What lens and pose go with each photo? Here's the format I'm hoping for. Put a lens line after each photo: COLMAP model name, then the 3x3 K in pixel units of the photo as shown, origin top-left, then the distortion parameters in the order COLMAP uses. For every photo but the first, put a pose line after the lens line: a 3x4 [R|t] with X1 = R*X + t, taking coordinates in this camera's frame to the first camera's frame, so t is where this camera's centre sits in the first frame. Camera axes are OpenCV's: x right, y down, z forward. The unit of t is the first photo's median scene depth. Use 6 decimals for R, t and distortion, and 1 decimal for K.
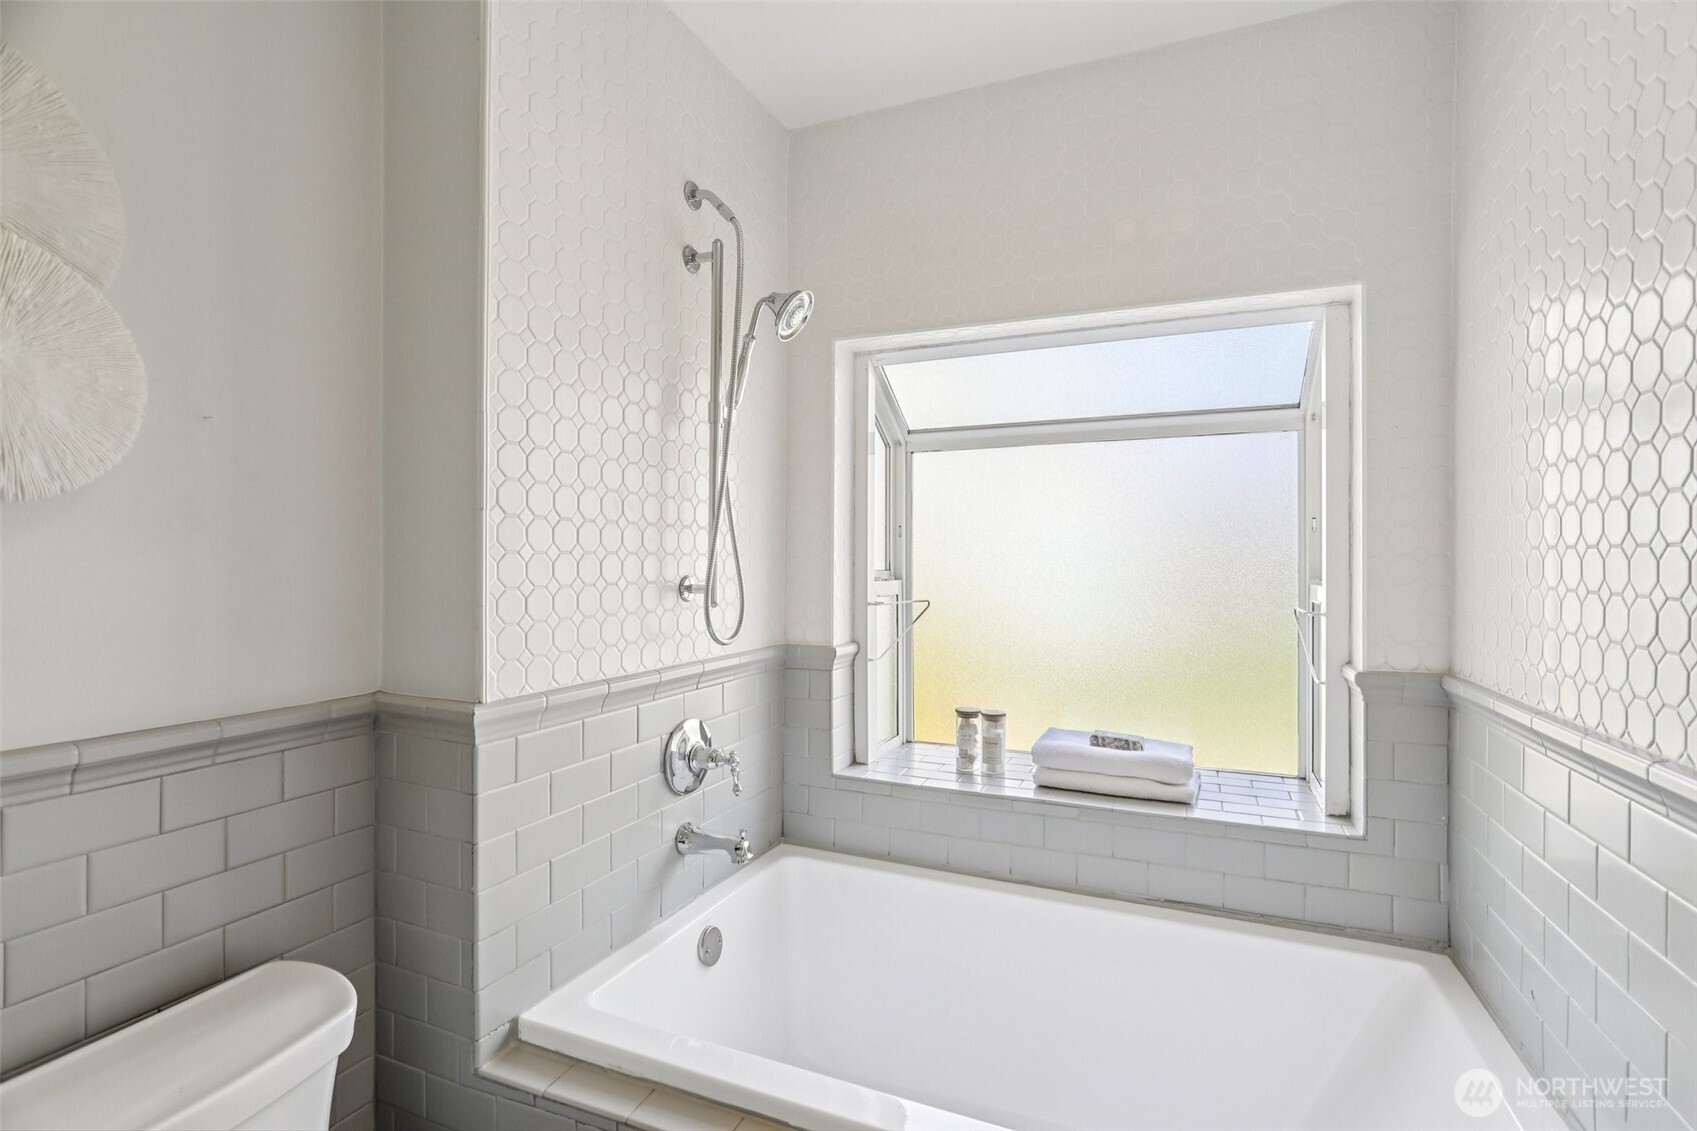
lens RADIAL K [[801.7, 0, 845.4], [0, 801.7, 565.6], [0, 0, 1]] dist [-0.002660, 0.003505]
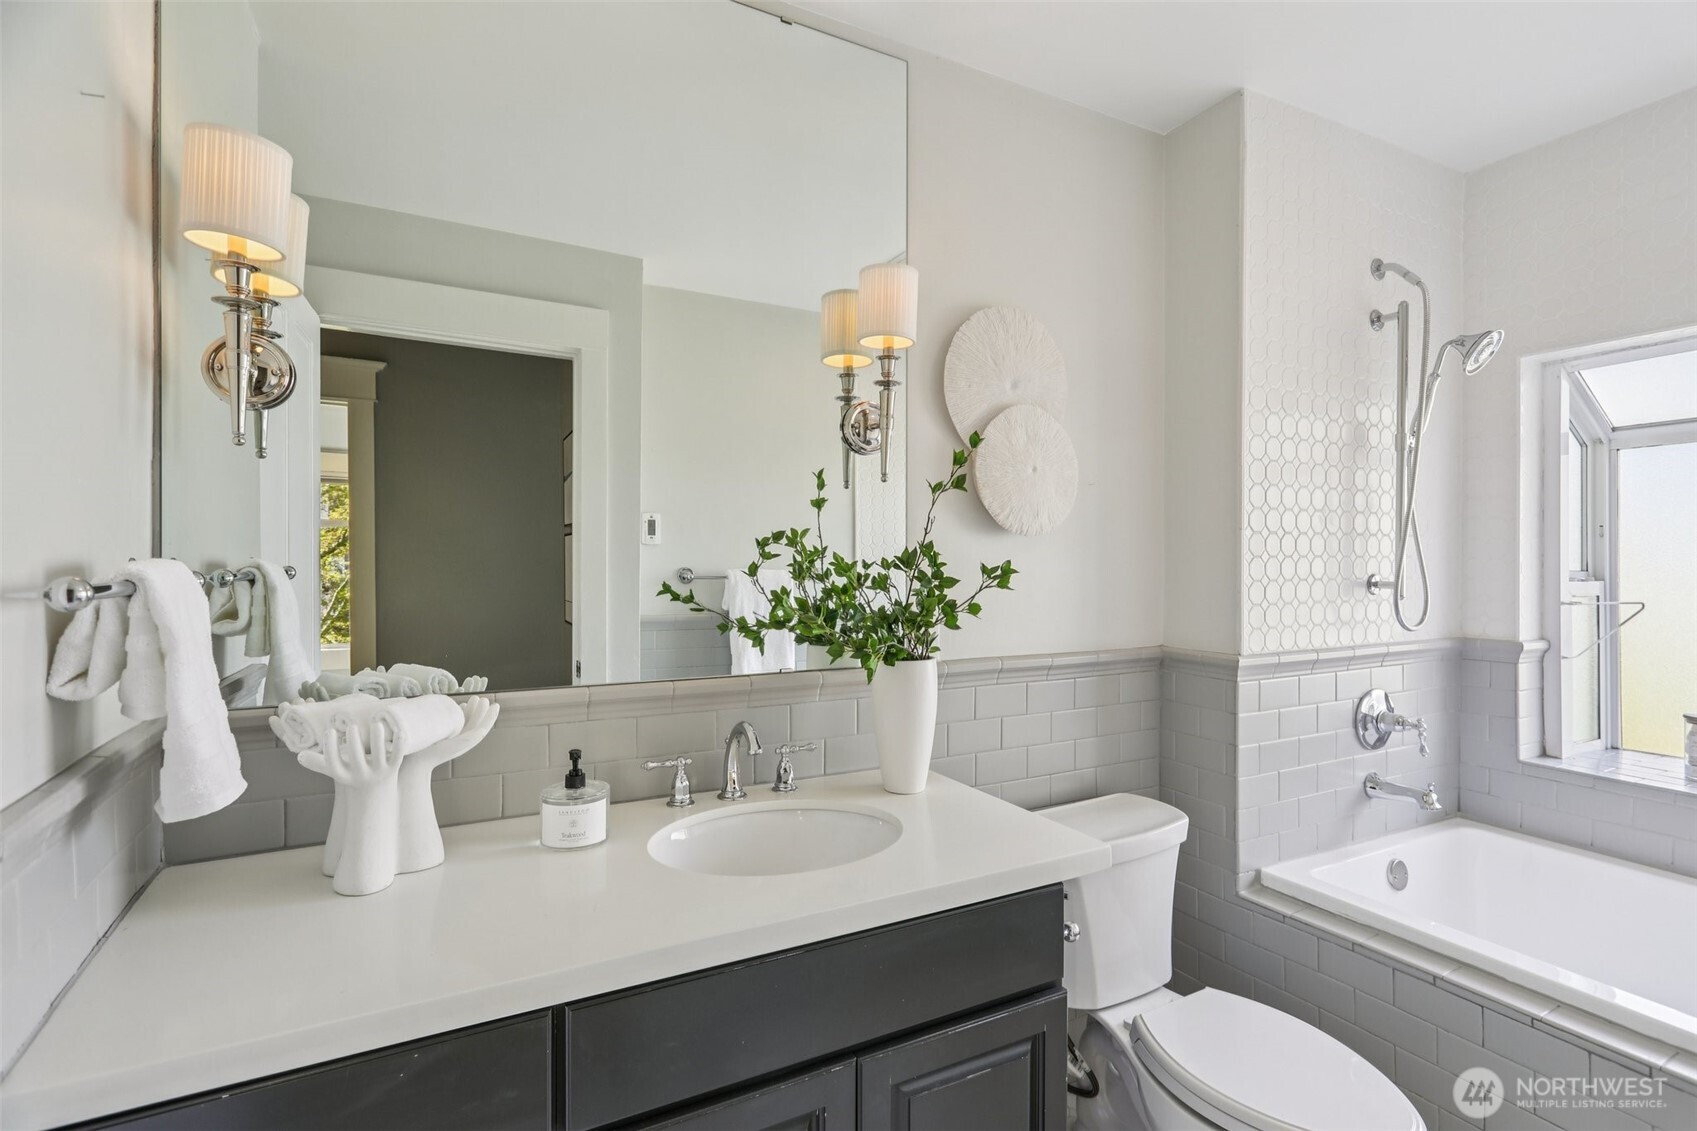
lens RADIAL K [[801.7, 0, 852.6], [0, 801.7, 559.6], [0, 0, 1]] dist [-0.002660, 0.003505]
pose [[0.784285, -0.002173, -0.620397, -0.060030], [-0.001662, 0.999983, -0.005603, -0.001582], [0.620398, 0.005426, 0.784268, -0.486507]]
